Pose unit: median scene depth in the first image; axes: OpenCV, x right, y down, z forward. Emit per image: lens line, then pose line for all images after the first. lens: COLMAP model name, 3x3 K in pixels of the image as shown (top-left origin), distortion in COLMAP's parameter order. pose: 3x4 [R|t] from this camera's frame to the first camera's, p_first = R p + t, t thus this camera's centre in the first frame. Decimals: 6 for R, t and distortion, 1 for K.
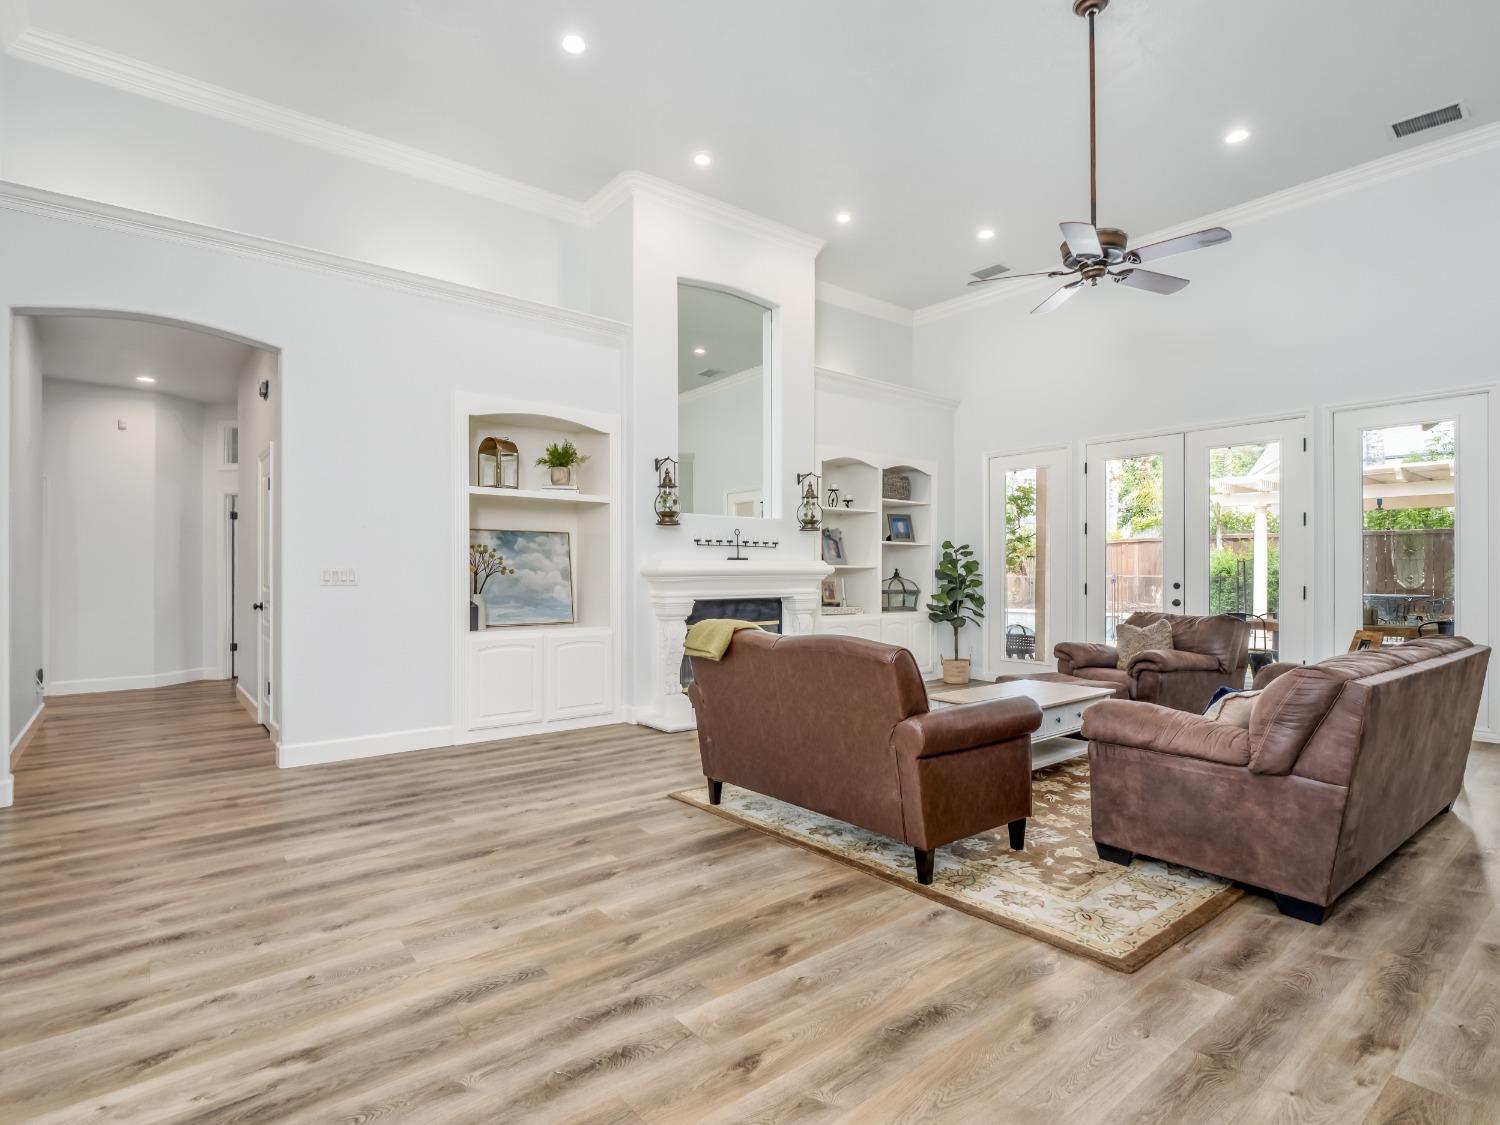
lens RADIAL K [[775.2, 0, 754.5], [0, 775.2, 568.2], [0, 0, 1]] dist [-0.004686, -0.000880]
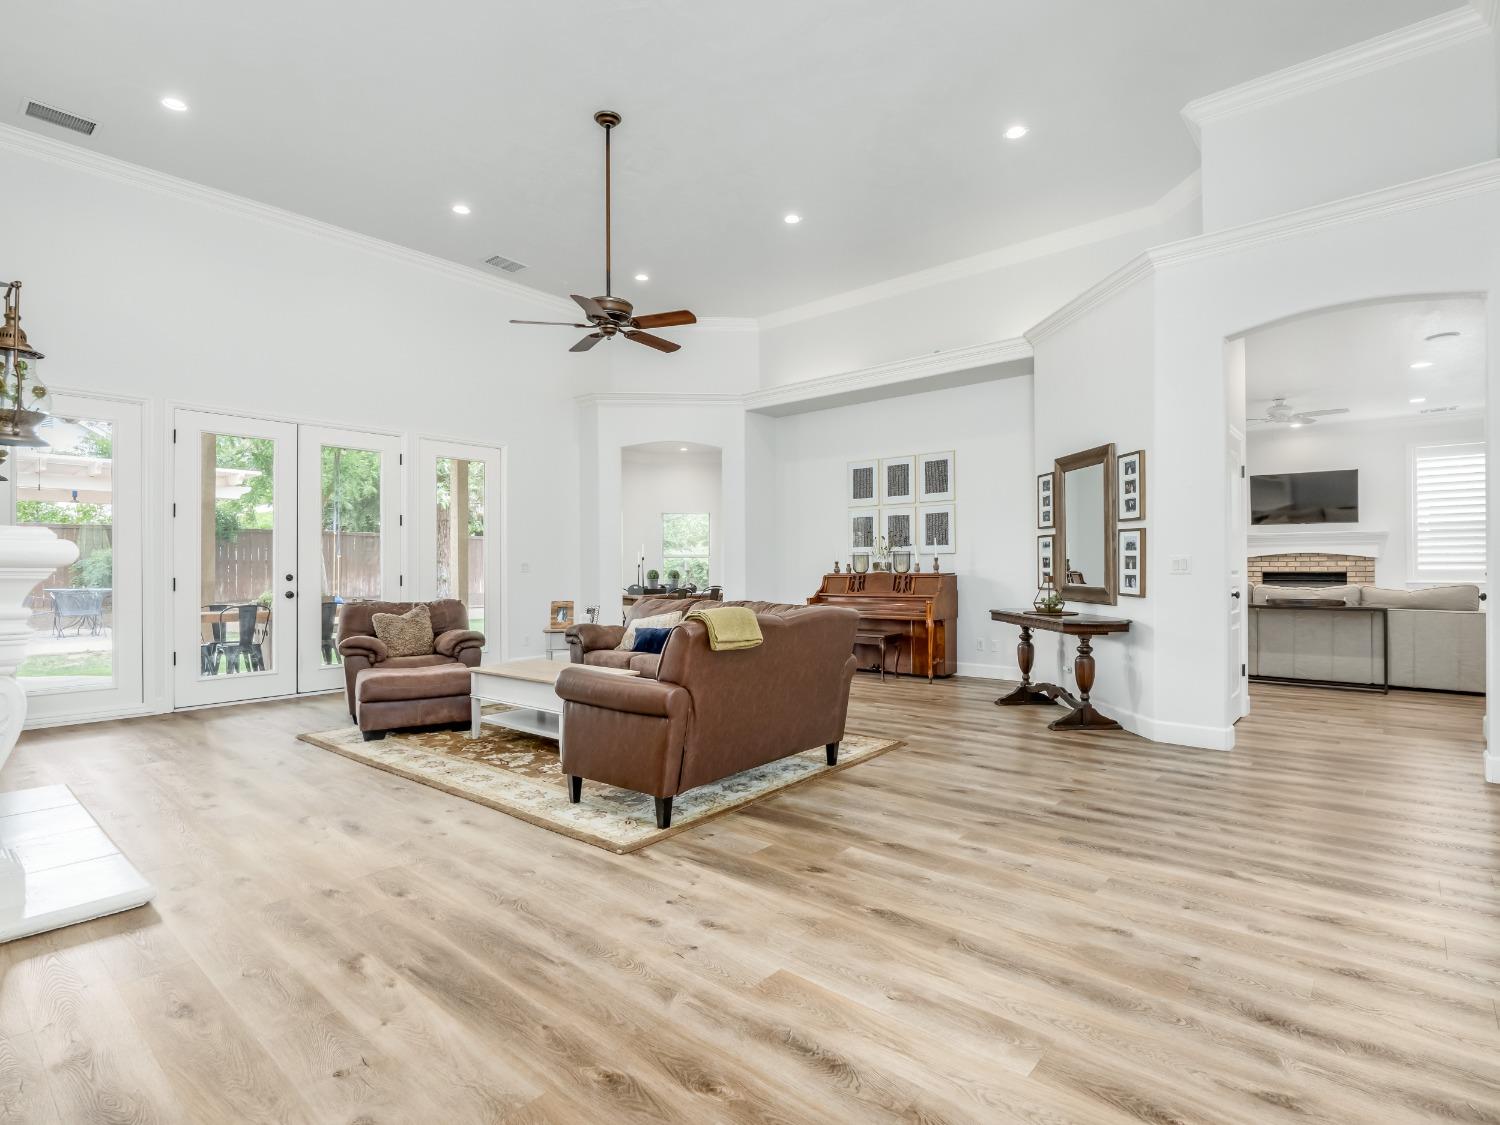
lens RADIAL K [[764.3, 0, 750.0], [0, 764.3, 562.5], [0, 0, 1]] dist [-0.013701, -0.000463]
pose [[-0.182462, 0.007277, 0.983186, -0.585195], [-0.001674, 0.999969, -0.007712, 0.011331], [-0.983211, -0.003053, -0.182444, 0.689004]]
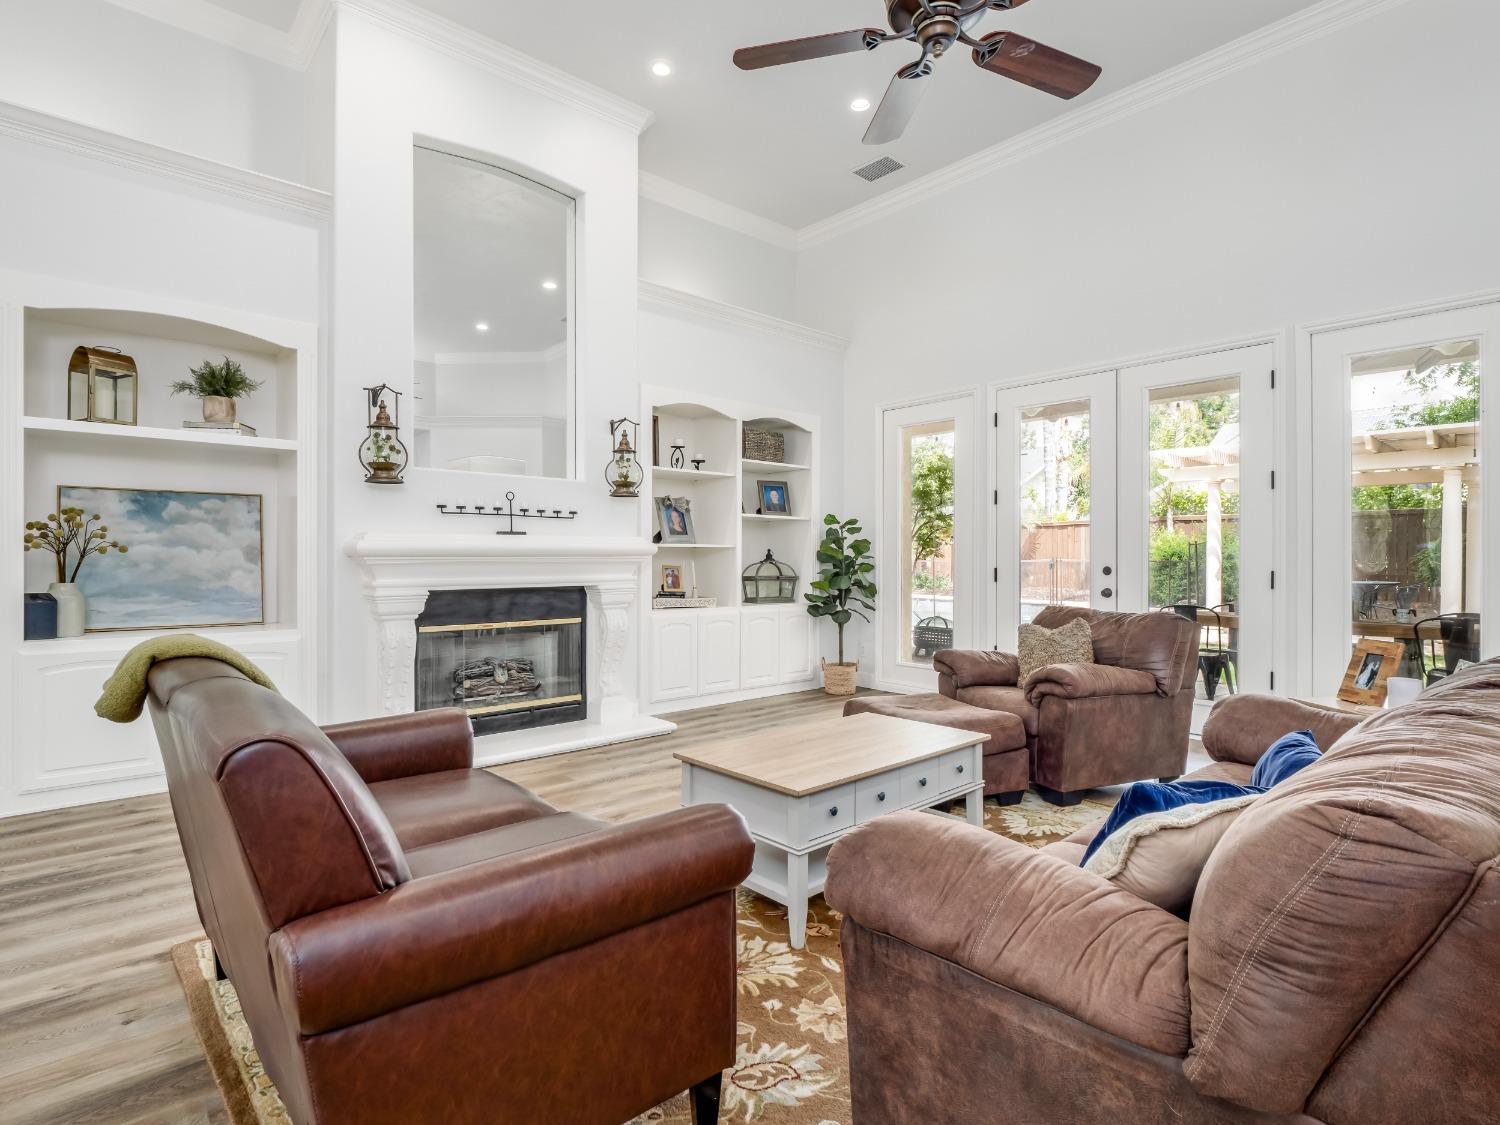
lens RADIAL K [[773.5, 0, 756.7], [0, 773.5, 555.6], [0, 0, 1]] dist [-0.004691, -0.000094]
pose [[0.998977, 0.000573, 0.045208, 0.190689], [-0.000656, 0.999998, 0.001828, 0.007932], [-0.045207, -0.001856, 0.998976, 0.293224]]
